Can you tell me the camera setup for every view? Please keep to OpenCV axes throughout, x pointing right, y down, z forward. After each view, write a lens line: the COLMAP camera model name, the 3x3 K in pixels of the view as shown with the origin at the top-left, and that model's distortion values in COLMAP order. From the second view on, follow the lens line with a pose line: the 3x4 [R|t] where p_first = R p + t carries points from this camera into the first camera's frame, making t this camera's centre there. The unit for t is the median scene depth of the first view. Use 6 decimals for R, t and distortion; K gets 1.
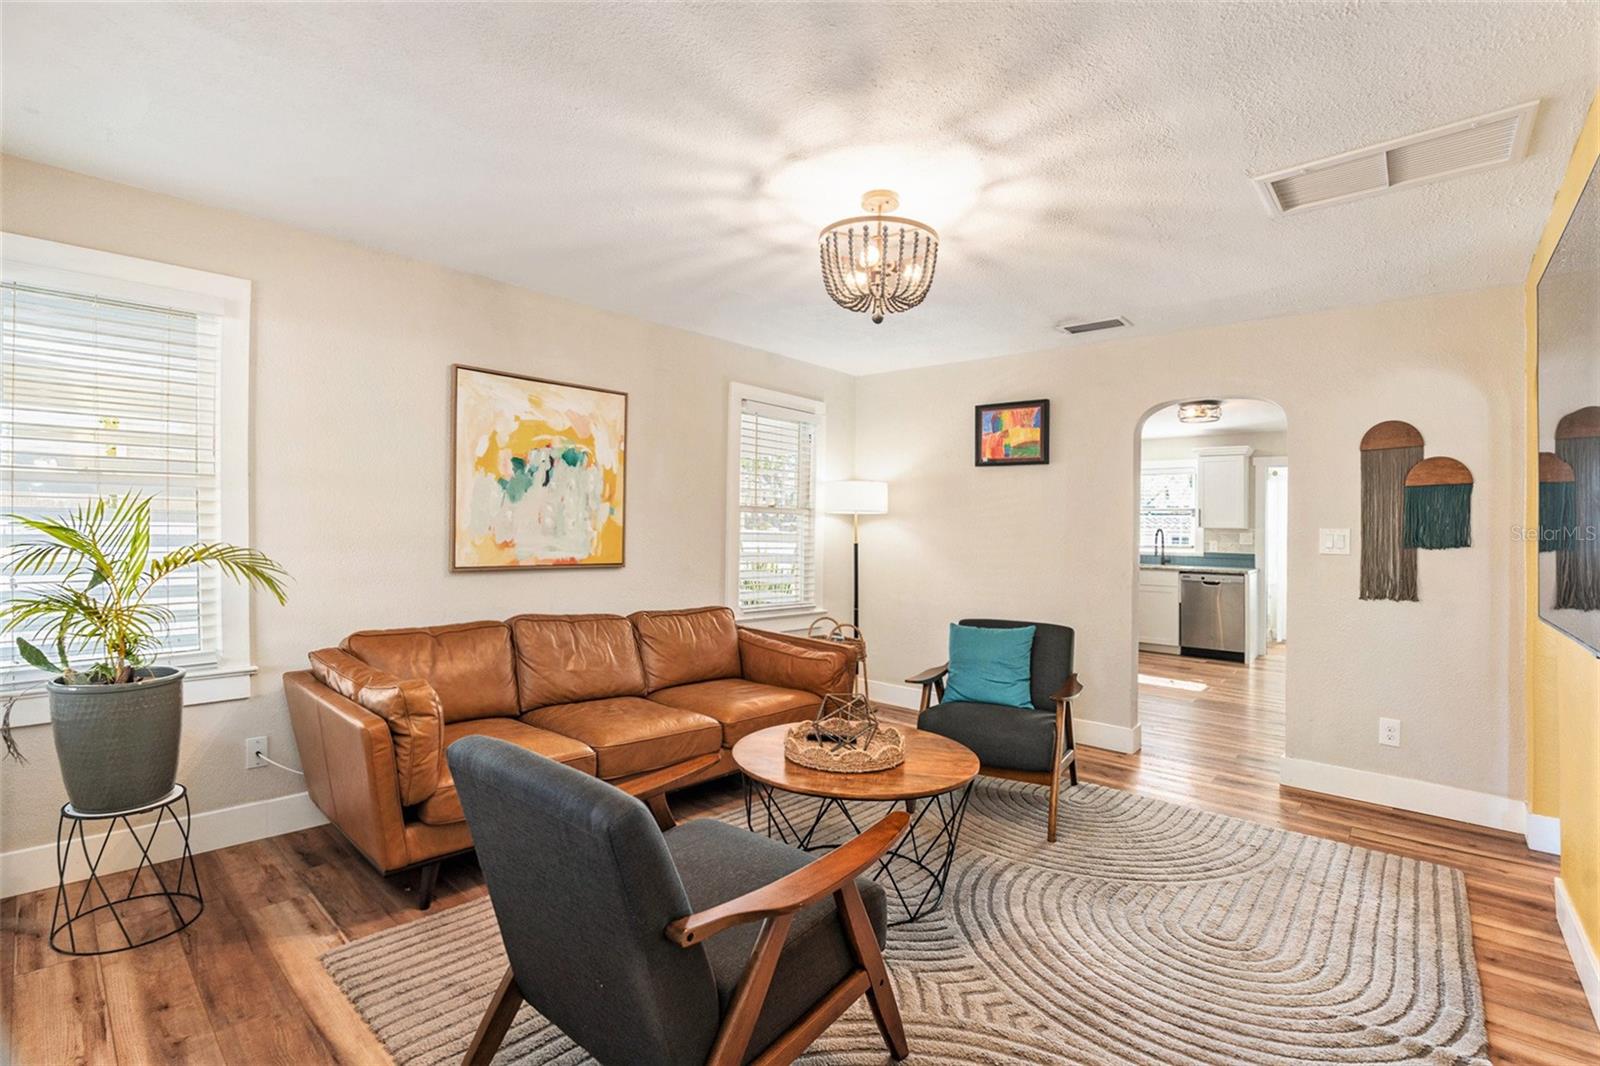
lens RADIAL K [[730.9, 0, 797.4], [0, 730.9, 529.6], [0, 0, 1]] dist [-0.062402, 0.011172]
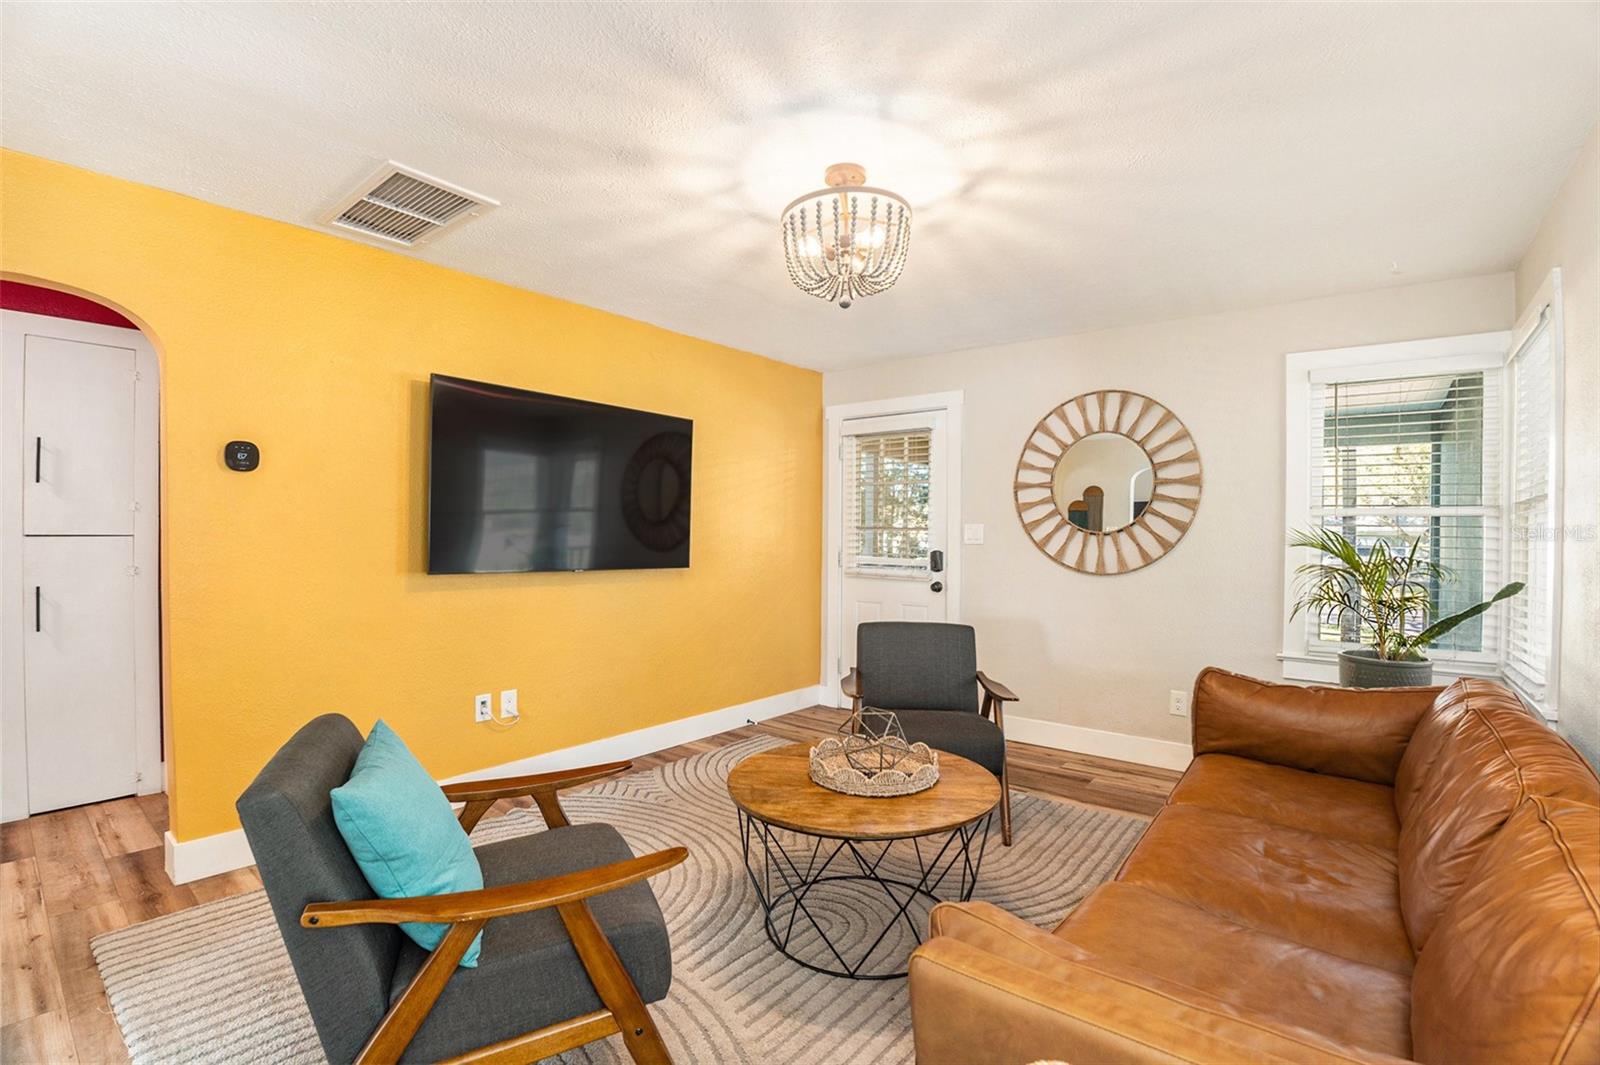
lens RADIAL K [[730.9, 0, 797.4], [0, 730.9, 529.1], [0, 0, 1]] dist [-0.062402, 0.011172]
pose [[-0.998239, -0.034961, -0.047916, 0.142075], [-0.034846, 0.999387, -0.003244, 0.003049], [0.048000, -0.001569, -0.998846, 1.330412]]
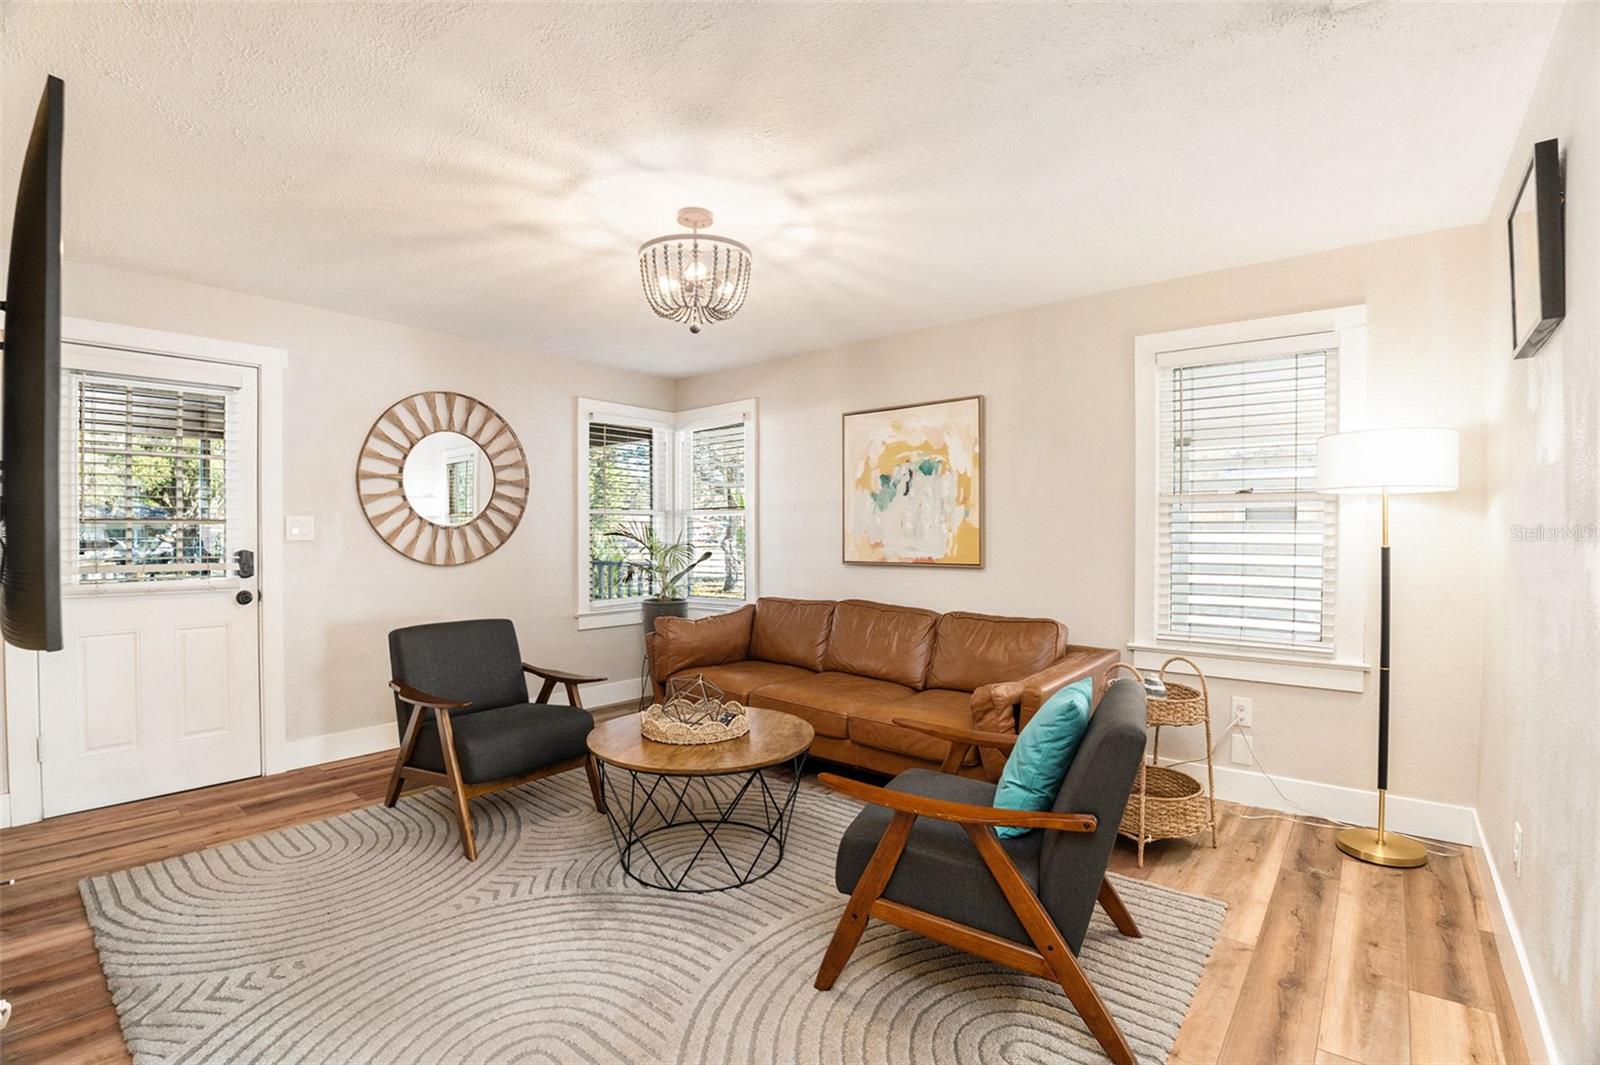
lens RADIAL K [[730.9, 0, 797.4], [0, 730.9, 529.1], [0, 0, 1]] dist [-0.062402, 0.011172]
pose [[0.047065, -0.028566, -0.998483, 0.819625], [0.001149, 0.999592, -0.028544, 0.027990], [0.998891, 0.000196, 0.047078, 0.762962]]
